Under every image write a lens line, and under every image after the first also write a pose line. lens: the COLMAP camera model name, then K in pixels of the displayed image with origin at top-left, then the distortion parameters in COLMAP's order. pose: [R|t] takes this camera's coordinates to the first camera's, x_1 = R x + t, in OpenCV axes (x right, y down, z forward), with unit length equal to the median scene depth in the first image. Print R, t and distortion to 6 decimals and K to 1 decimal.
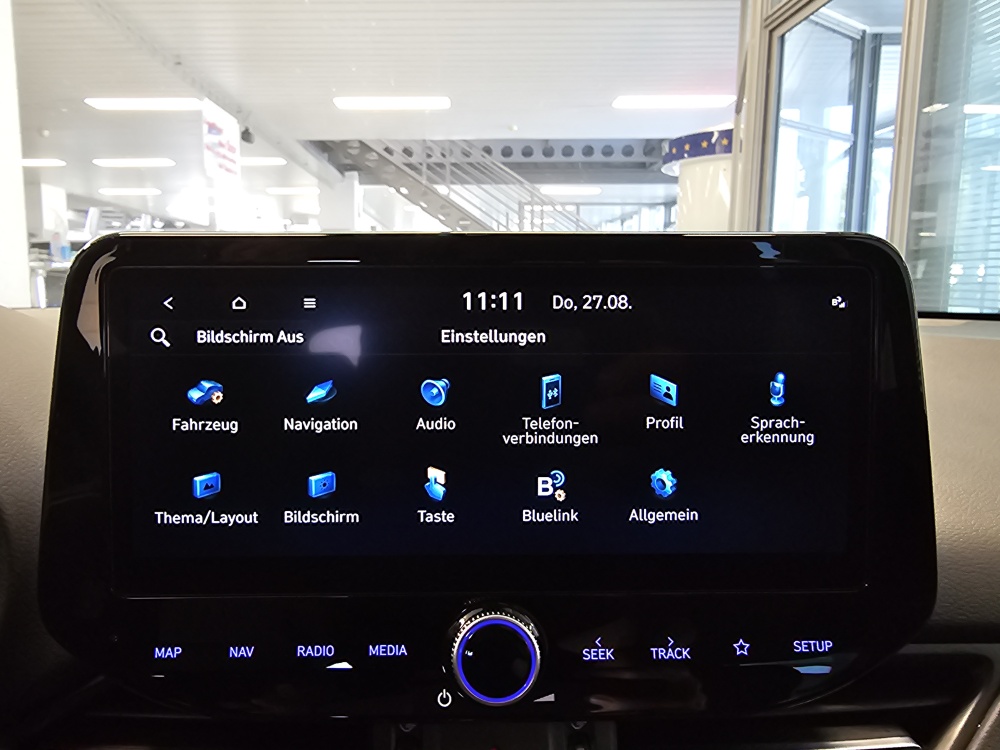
lens RADIAL K [[685.1, 0, 438.7], [0, 685.1, 368.9], [0, 0, 1]] dist [0.004585, -0.000645]
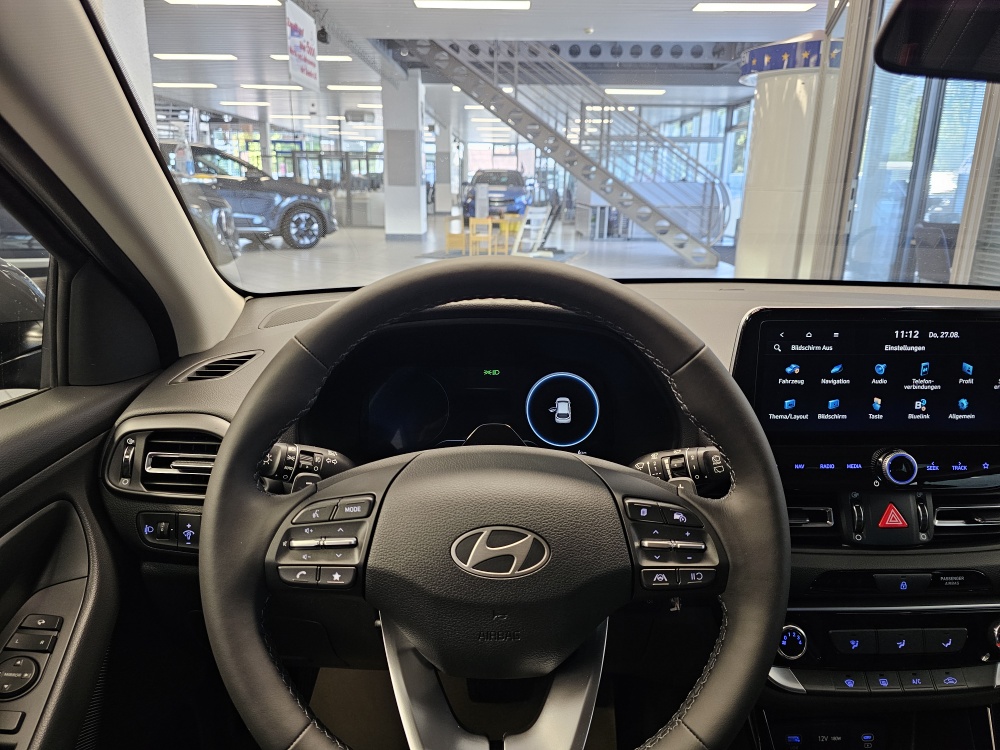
lens RADIAL K [[683.7, 0, 498.5], [0, 683.7, 363.6], [0, 0, 1]] dist [0.044924, -0.052888]
pose [[0.999607, 0.005159, 0.027554, -1.330366], [-0.008892, 0.990518, 0.137096, -0.290010], [-0.026585, -0.137287, 0.990174, -1.343728]]
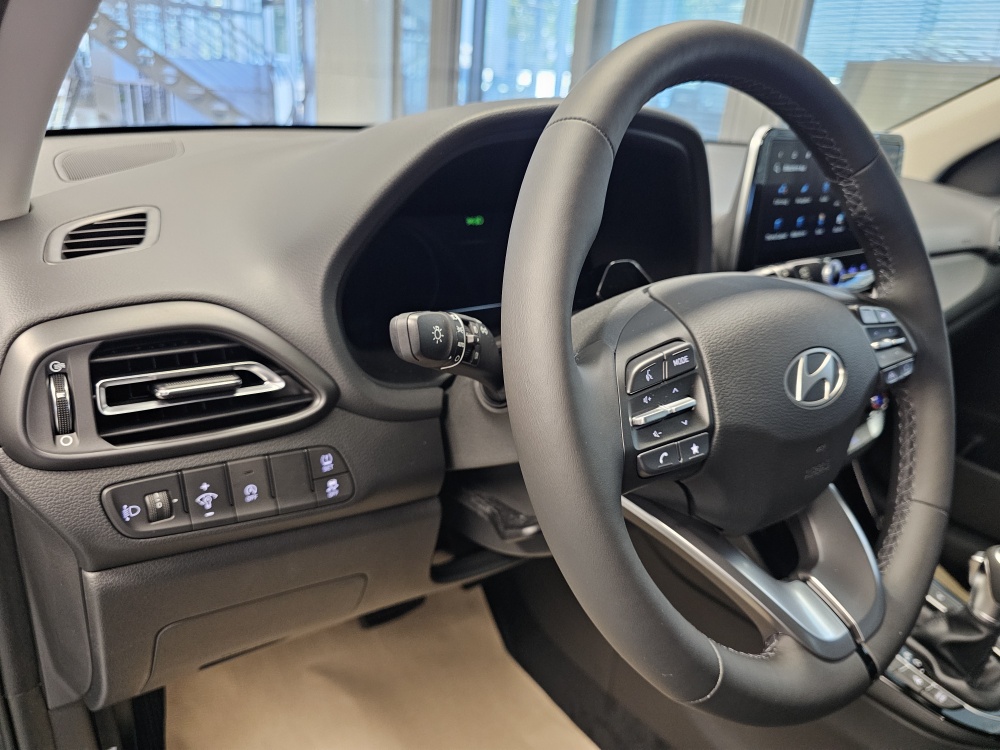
lens RADIAL K [[701.8, 0, 501.3], [0, 701.8, 375.6], [0, 0, 1]] dist [0.005942, 0.002559]
pose [[0.788693, -0.177077, 0.588734, -2.604677], [0.002960, 0.958704, 0.284391, -0.046177], [-0.614780, -0.222554, 0.756647, -0.509611]]
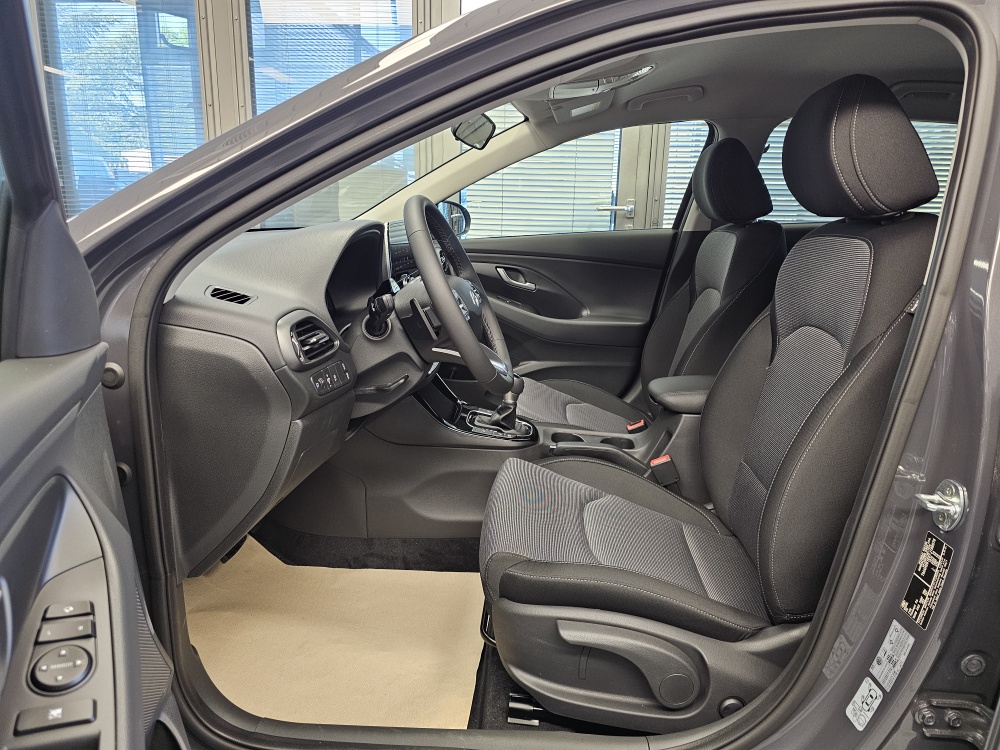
lens RADIAL K [[665.2, 0, 499.1], [0, 665.2, 353.7], [0, 0, 1]] dist [0.036258, -0.048174]
pose [[0.078800, -0.220057, 0.972299, -5.592766], [0.105546, 0.971692, 0.211366, -0.195536], [-0.991287, 0.085967, 0.099795, -0.395663]]
